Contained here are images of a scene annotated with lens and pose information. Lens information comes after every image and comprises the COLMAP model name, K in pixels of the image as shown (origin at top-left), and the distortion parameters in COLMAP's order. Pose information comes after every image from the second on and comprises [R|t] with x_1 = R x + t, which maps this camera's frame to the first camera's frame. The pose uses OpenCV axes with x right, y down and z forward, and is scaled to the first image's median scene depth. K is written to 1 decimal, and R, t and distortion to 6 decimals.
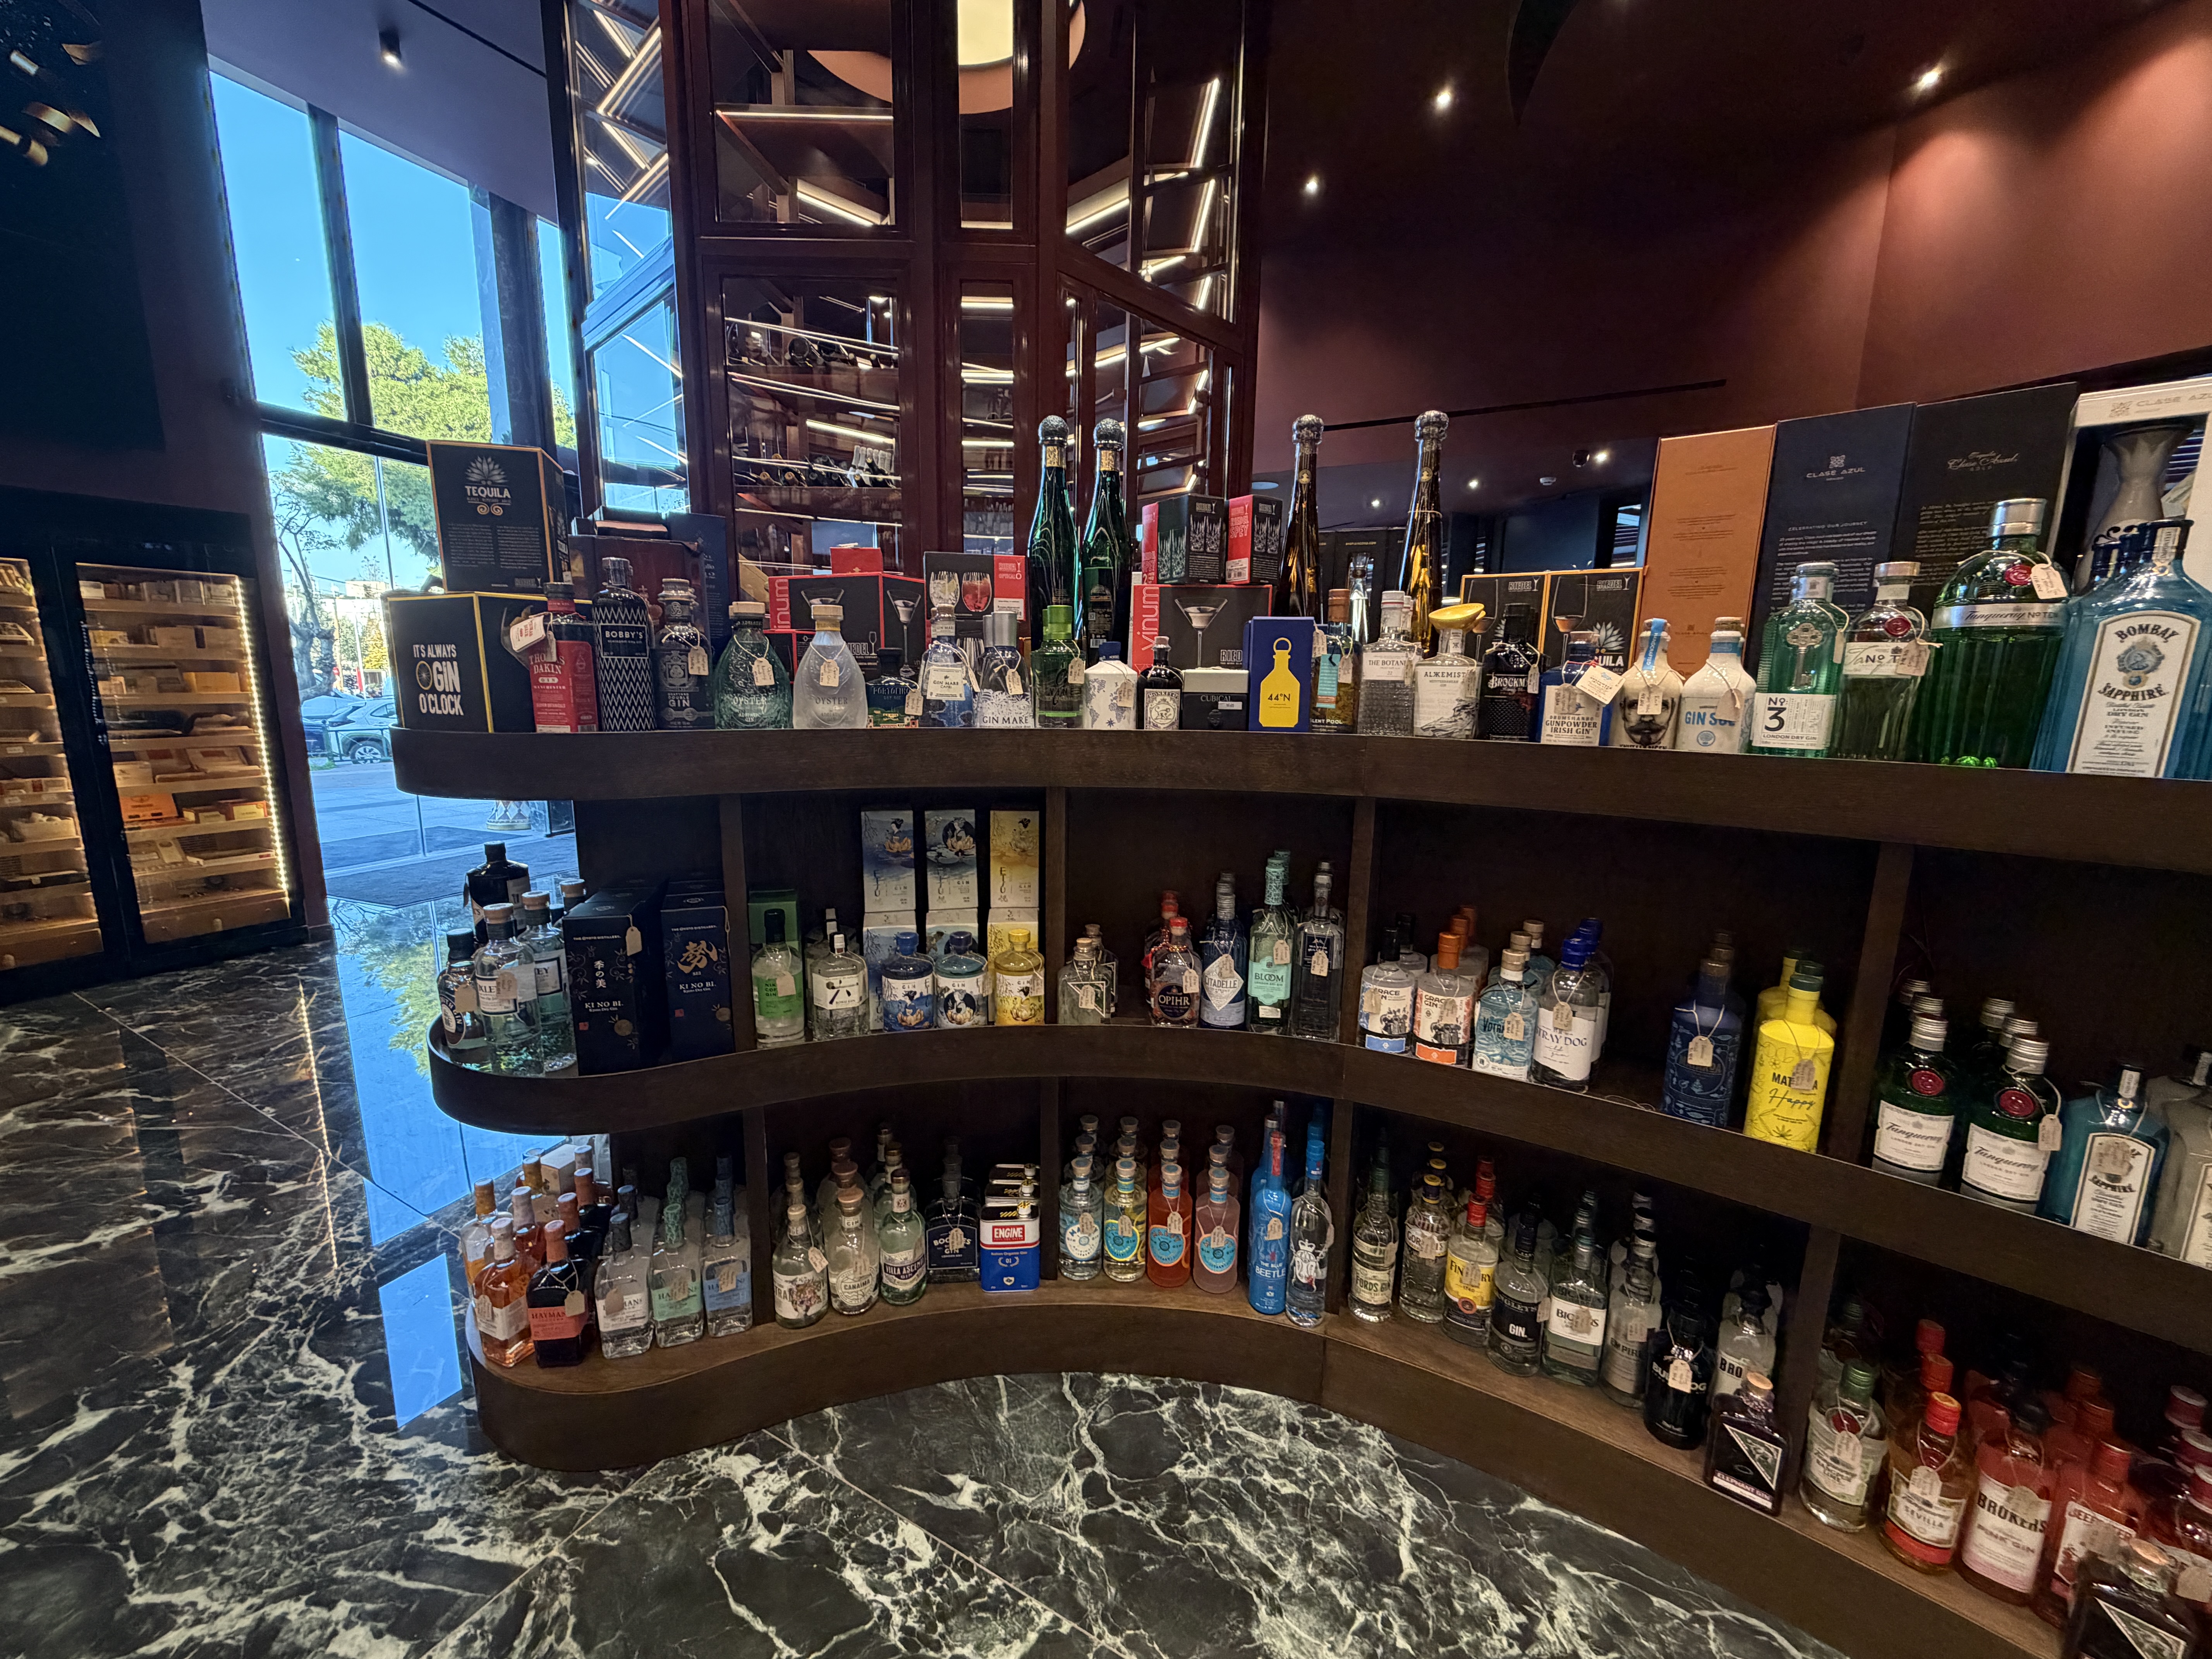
lens RADIAL K [[879.9, 0, 1097.7], [0, 879.9, 832.0], [0, 0, 1]] dist [-0.001708, 0.000199]
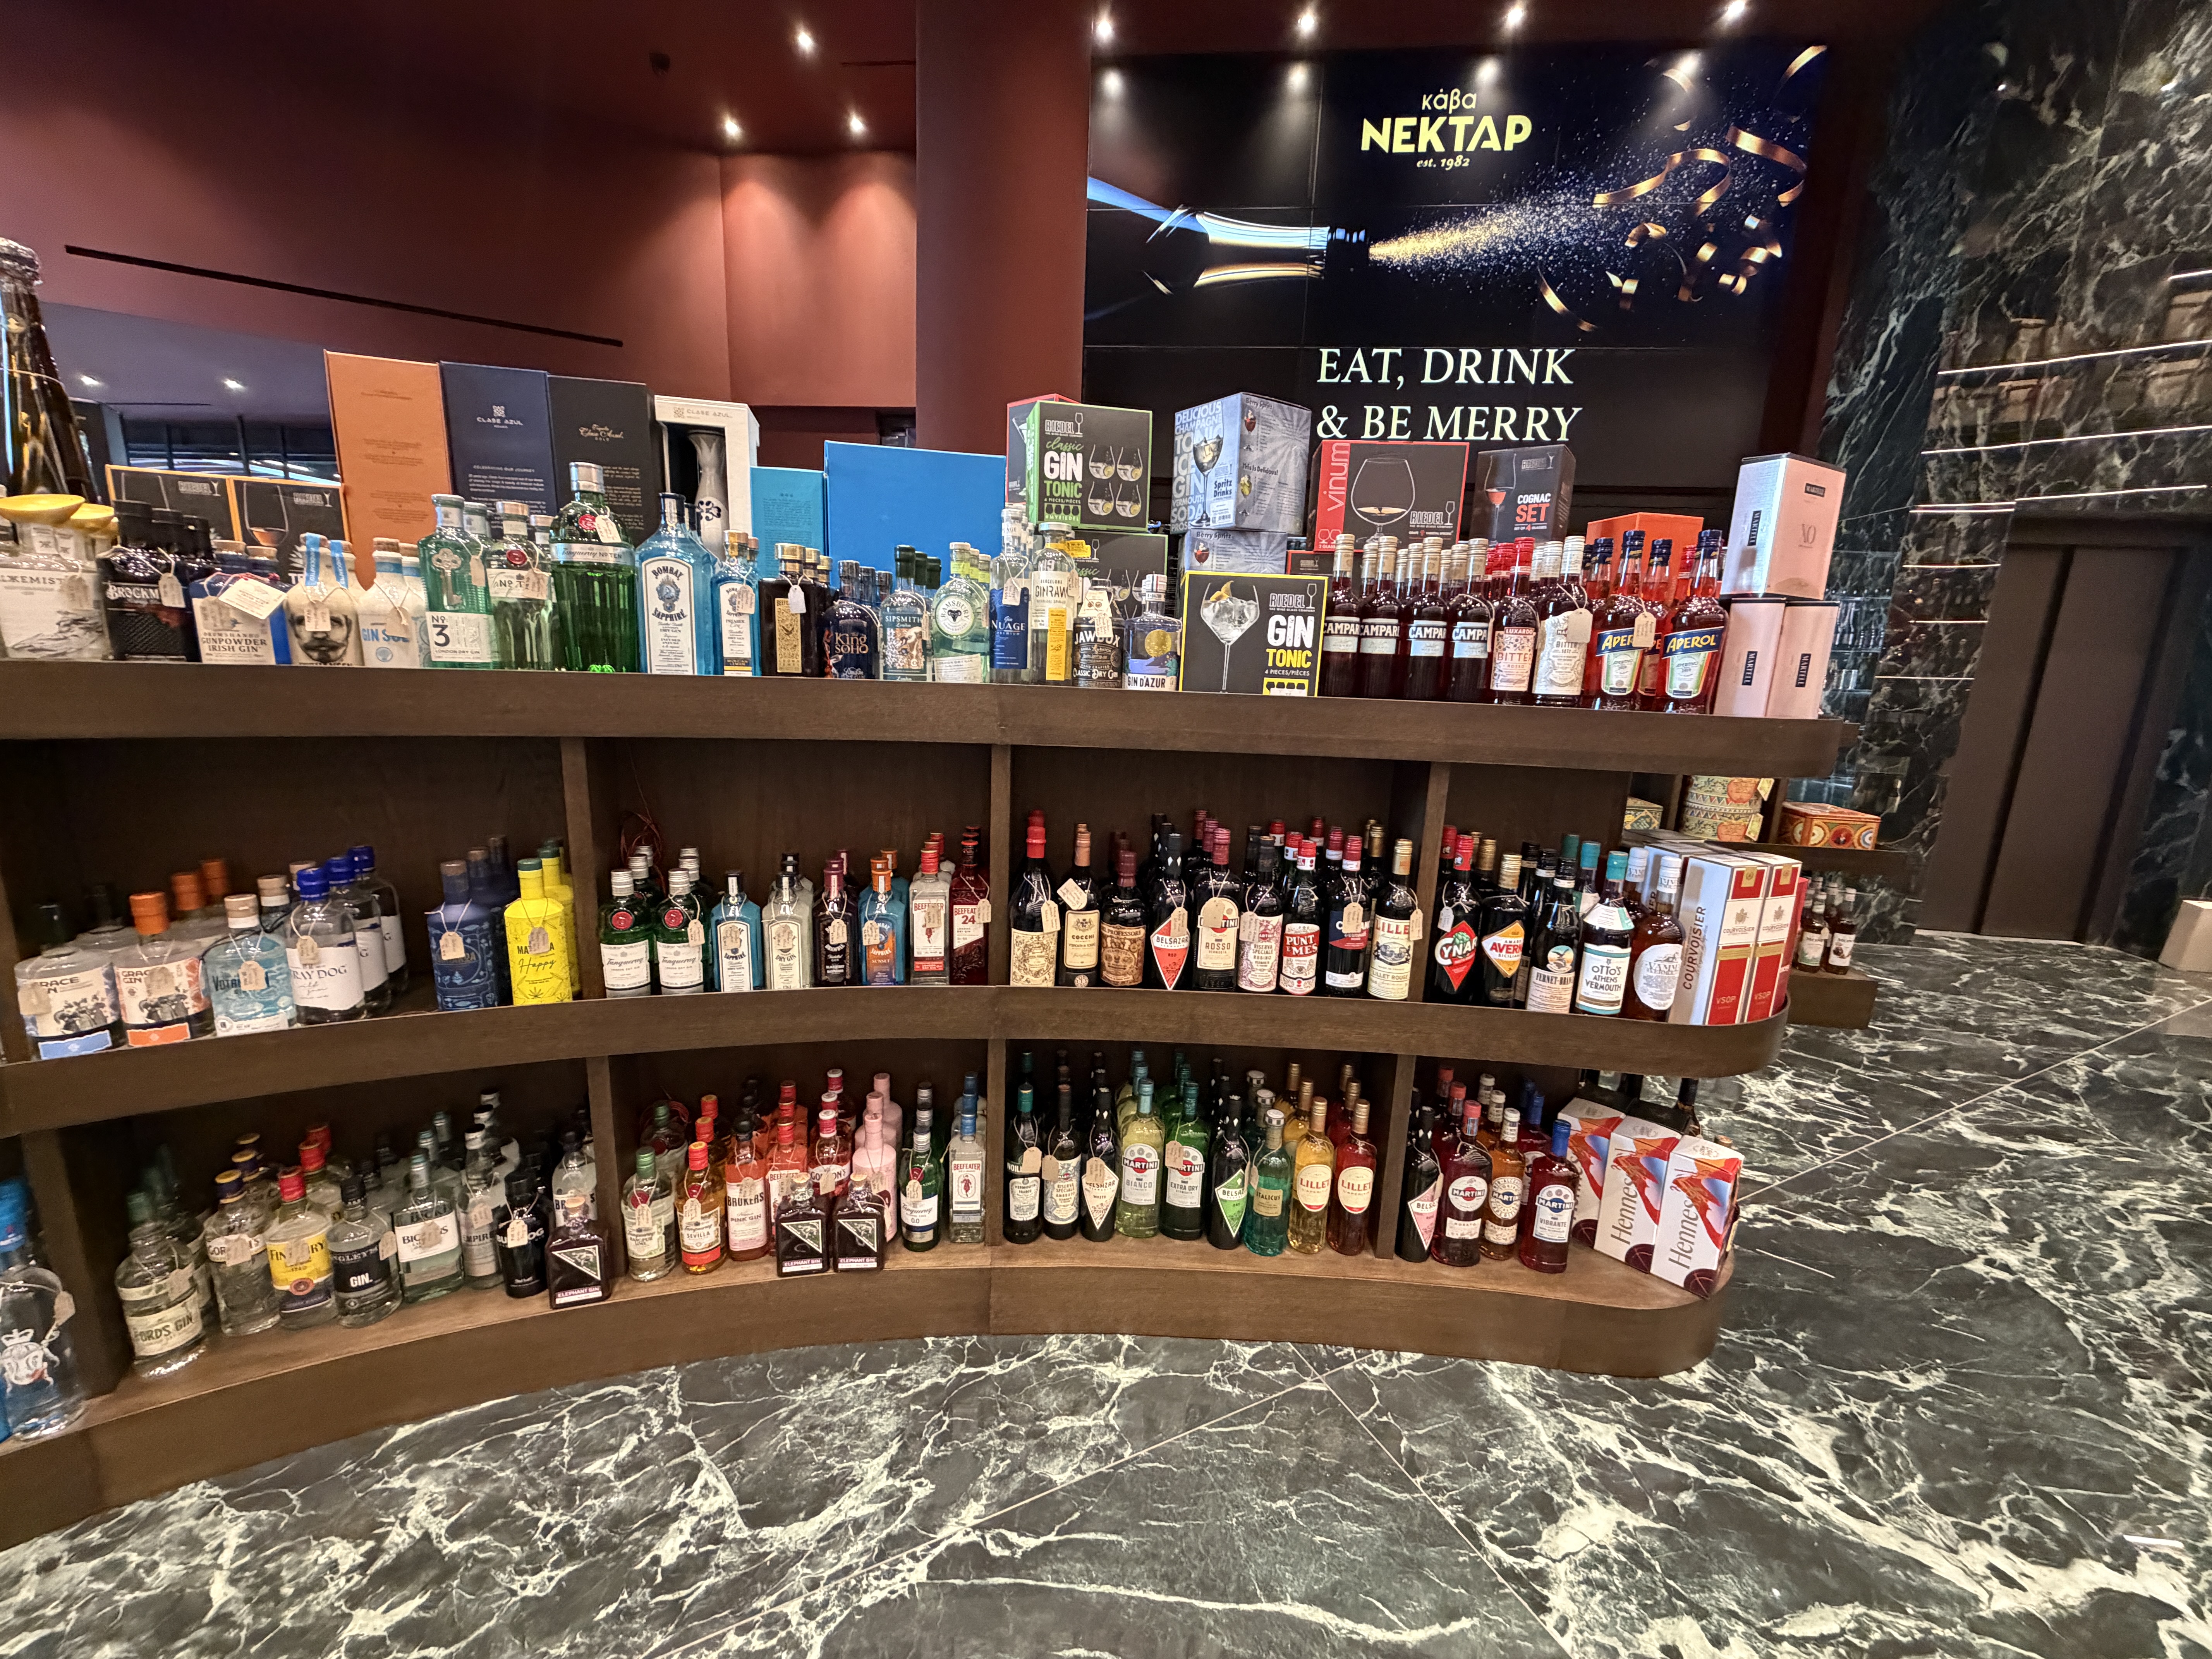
lens RADIAL K [[879.9, 0, 1103.0], [0, 879.9, 830.3], [0, 0, 1]] dist [-0.001708, 0.000199]
pose [[0.551866, -0.164318, 0.817584, 0.263785], [0.120389, 0.985824, 0.116868, 0.078381], [-0.825197, 0.033933, 0.563824, -0.281909]]
